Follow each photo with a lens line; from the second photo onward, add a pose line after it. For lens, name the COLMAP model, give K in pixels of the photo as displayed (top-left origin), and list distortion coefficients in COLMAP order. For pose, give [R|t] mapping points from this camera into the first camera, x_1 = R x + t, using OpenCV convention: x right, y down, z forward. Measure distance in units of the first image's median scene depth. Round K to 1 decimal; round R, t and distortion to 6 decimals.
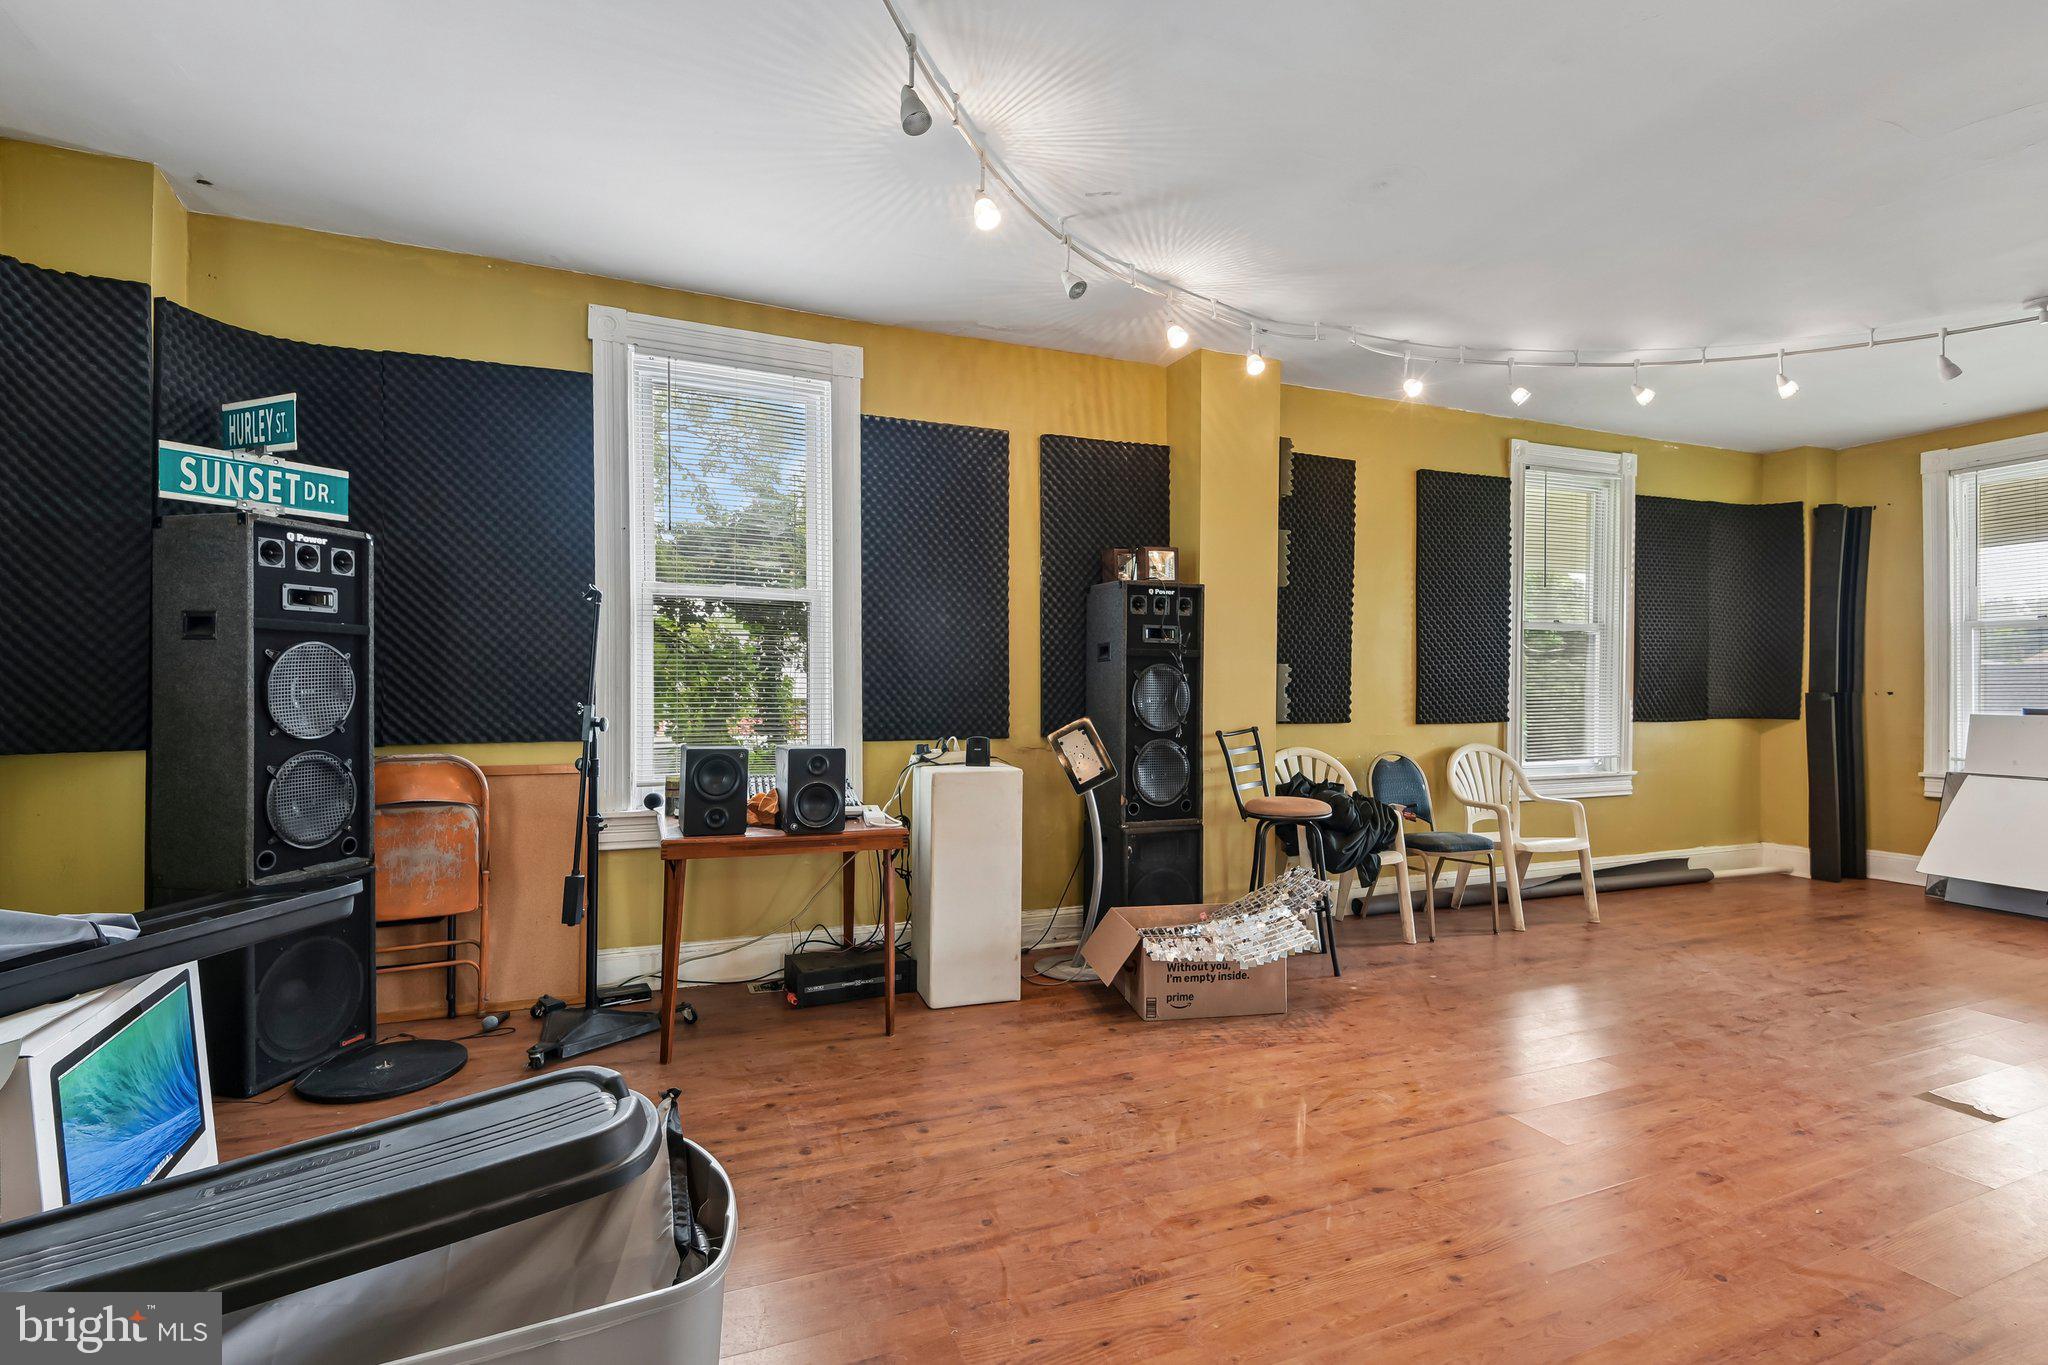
lens RADIAL K [[947.2, 0, 1023.2], [0, 947.2, 686.7], [0, 0, 1]] dist [-0.005148, -0.009535]
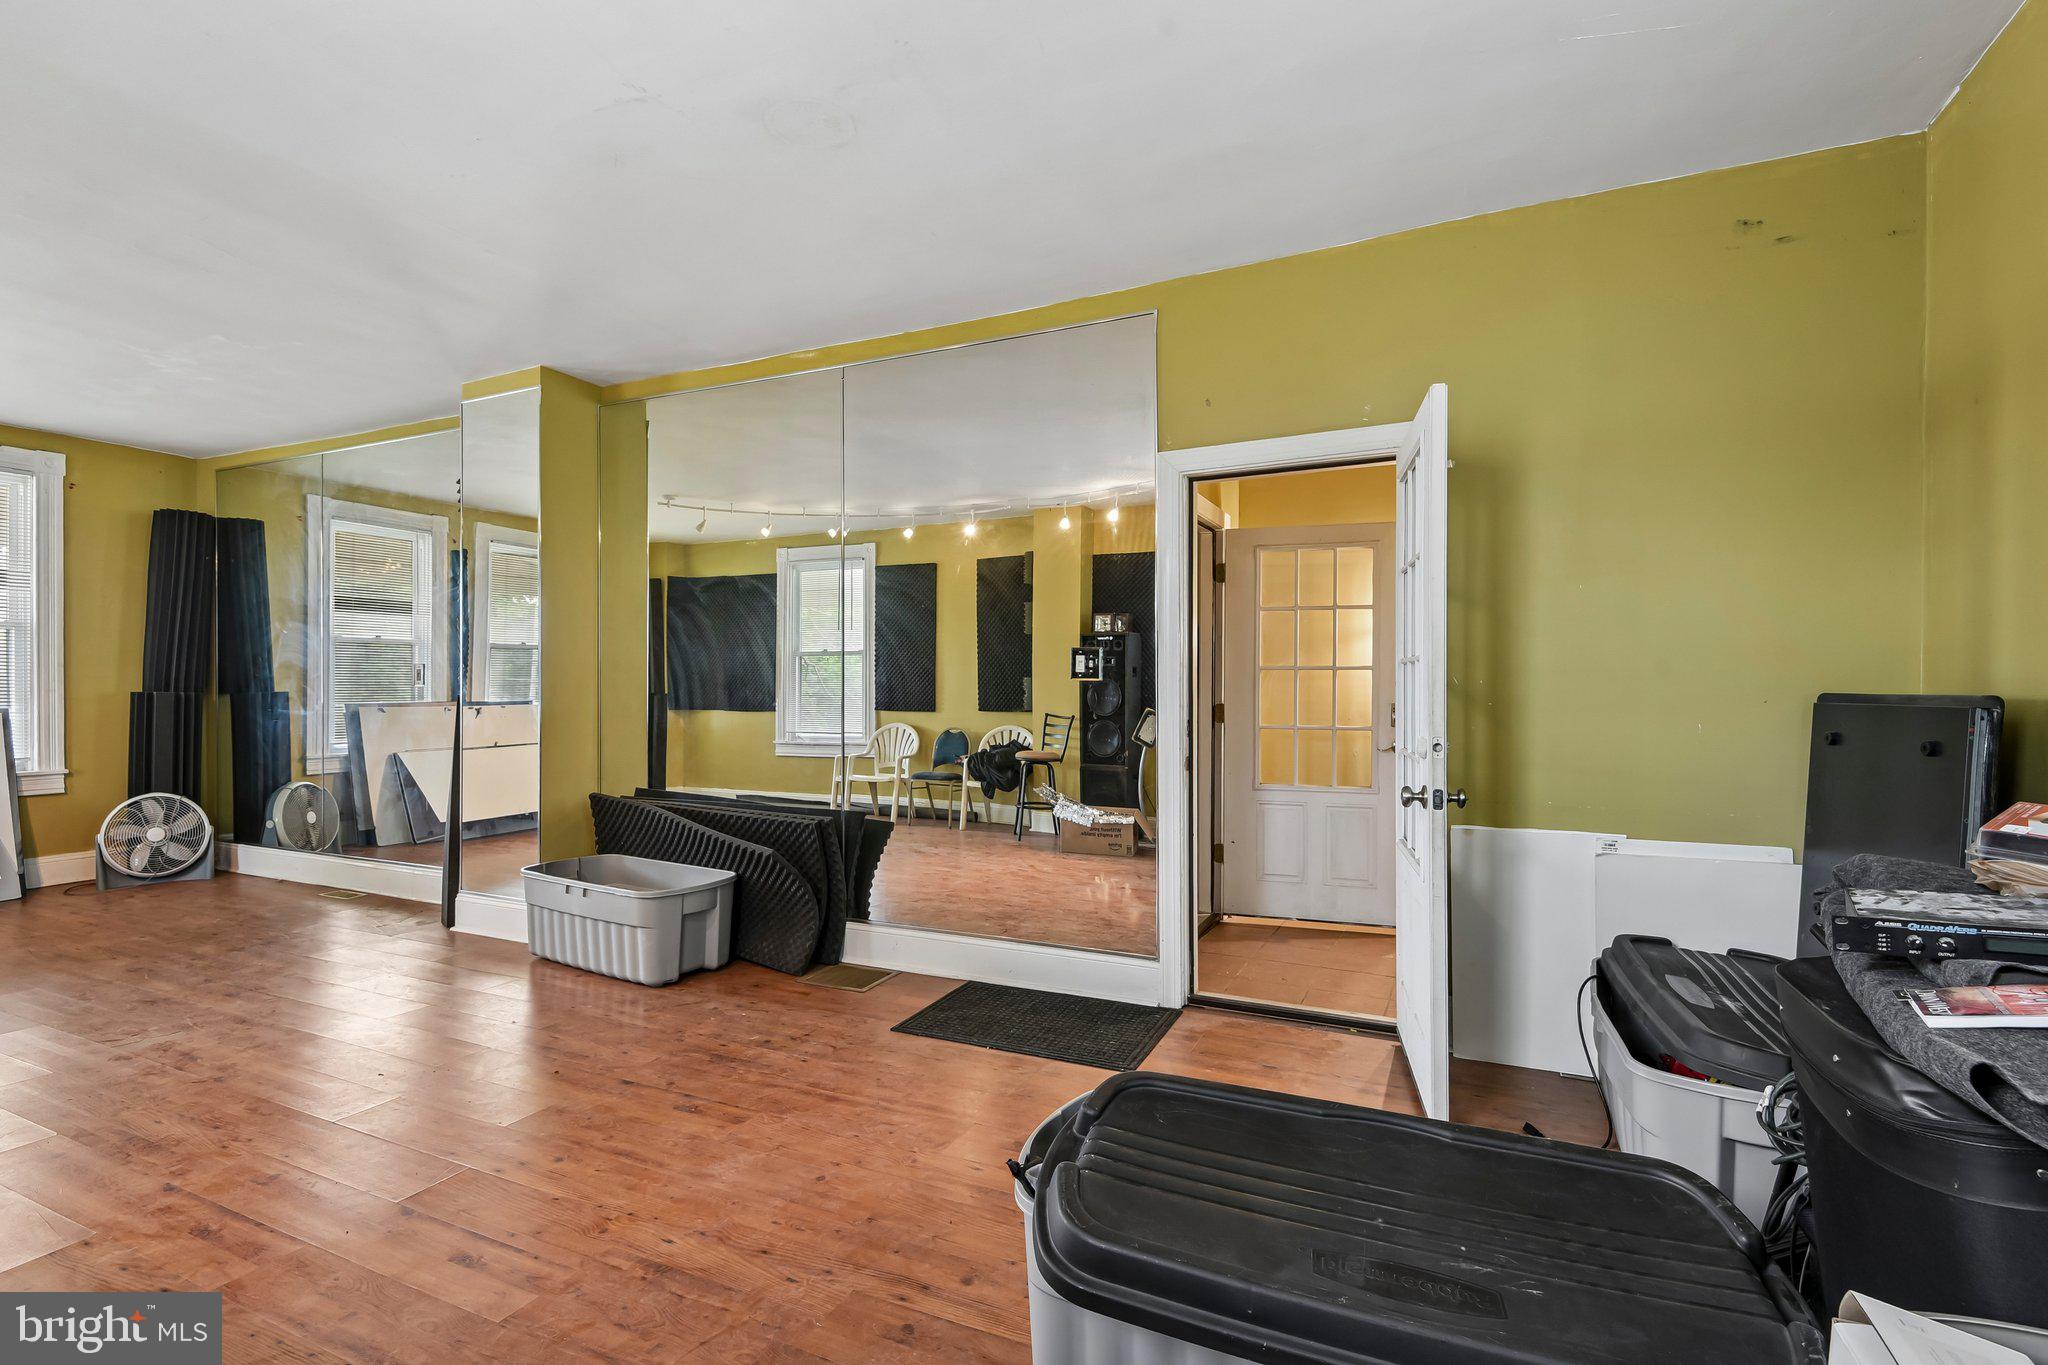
lens RADIAL K [[947.2, 0, 1027.0], [0, 947.2, 683.6], [0, 0, 1]] dist [-0.005148, -0.009535]
pose [[-0.681029, -0.004341, 0.732243, -0.926623], [-0.001861, 0.999989, 0.004197, -0.019991], [-0.732254, 0.001495, -0.681030, 1.445355]]
